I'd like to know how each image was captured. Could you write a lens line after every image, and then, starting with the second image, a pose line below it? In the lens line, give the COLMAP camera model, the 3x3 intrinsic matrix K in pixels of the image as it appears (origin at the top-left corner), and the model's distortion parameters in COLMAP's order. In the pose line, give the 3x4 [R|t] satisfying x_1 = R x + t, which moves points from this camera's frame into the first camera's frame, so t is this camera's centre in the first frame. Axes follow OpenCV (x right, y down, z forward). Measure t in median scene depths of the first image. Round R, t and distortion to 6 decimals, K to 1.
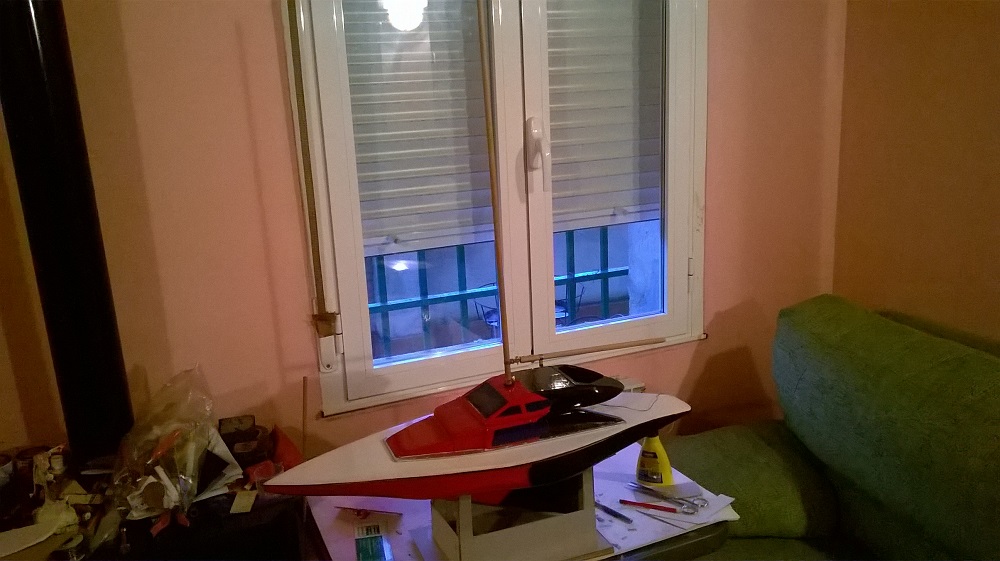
lens RADIAL K [[882.2, 0, 500.1], [0, 882.2, 303.8], [0, 0, 1]] dist [0.044502, -0.000992]
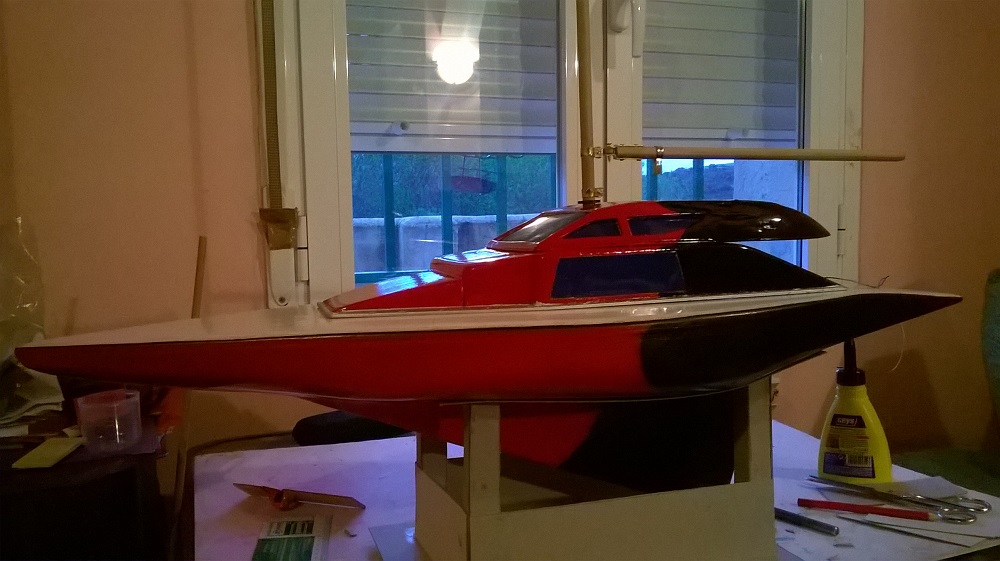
lens RADIAL K [[891.3, 0, 500.0], [0, 891.3, 280.5], [0, 0, 1]] dist [-0.000569, -0.007462]
pose [[0.998004, 0.032537, -0.054117, -0.008015], [-0.041255, 0.984804, -0.168701, 0.159419], [0.047805, 0.170597, 0.984181, 0.395757]]
